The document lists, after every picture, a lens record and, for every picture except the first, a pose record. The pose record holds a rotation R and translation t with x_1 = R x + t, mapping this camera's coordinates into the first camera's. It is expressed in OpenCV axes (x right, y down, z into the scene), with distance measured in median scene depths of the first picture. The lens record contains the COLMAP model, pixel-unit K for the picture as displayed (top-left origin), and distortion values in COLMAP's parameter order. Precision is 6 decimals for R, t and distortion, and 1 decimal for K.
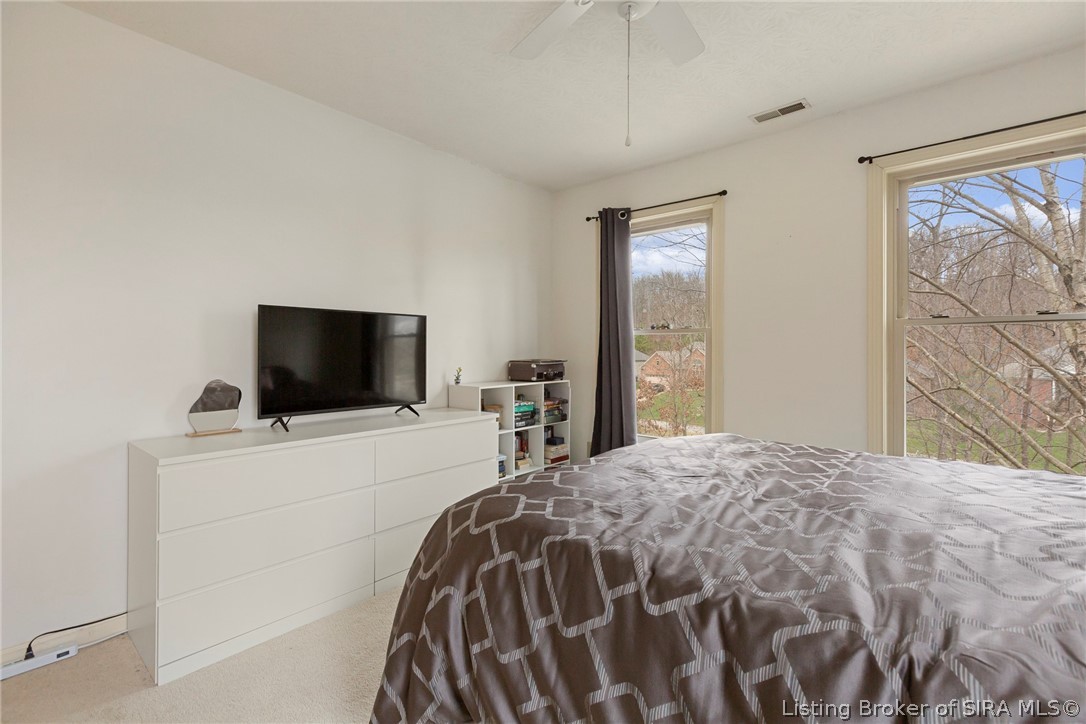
lens RADIAL K [[486.9, 0, 545.3], [0, 486.9, 339.5], [0, 0, 1]] dist [0.000480, 0.000026]
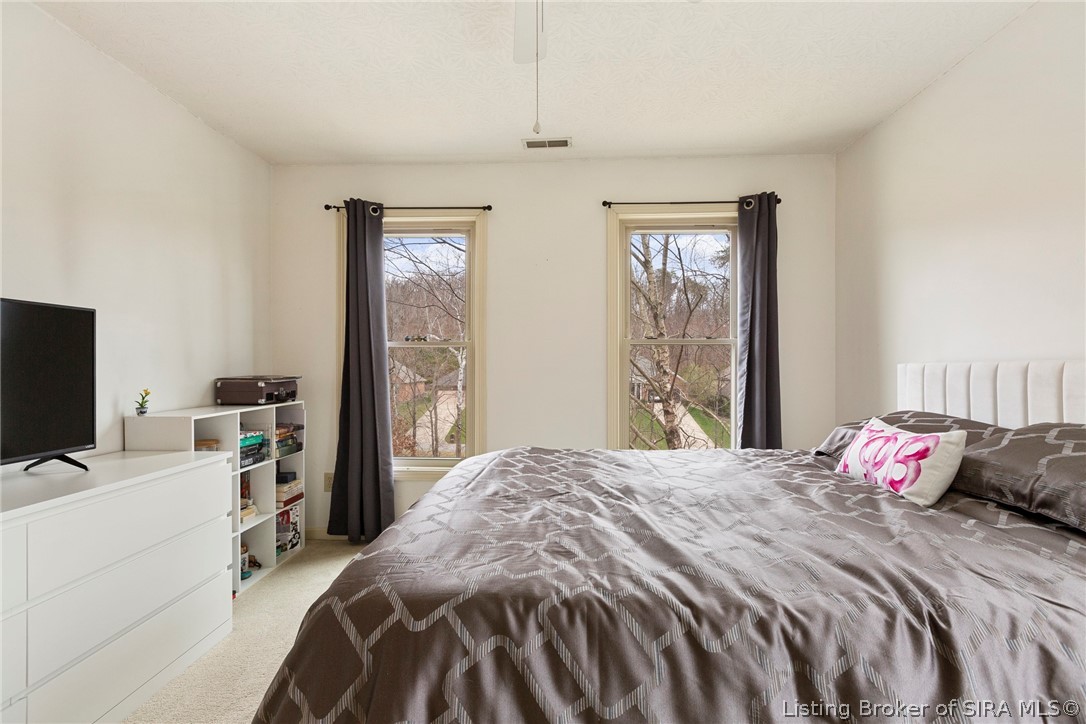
lens RADIAL K [[485.1, 0, 544.7], [0, 485.1, 358.3], [0, 0, 1]] dist [-0.001401, -0.000134]
pose [[0.781672, 0.007304, 0.623647, -0.151321], [-0.013692, 0.999891, 0.005451, 0.002835], [-0.623539, -0.012799, 0.781687, 0.124012]]
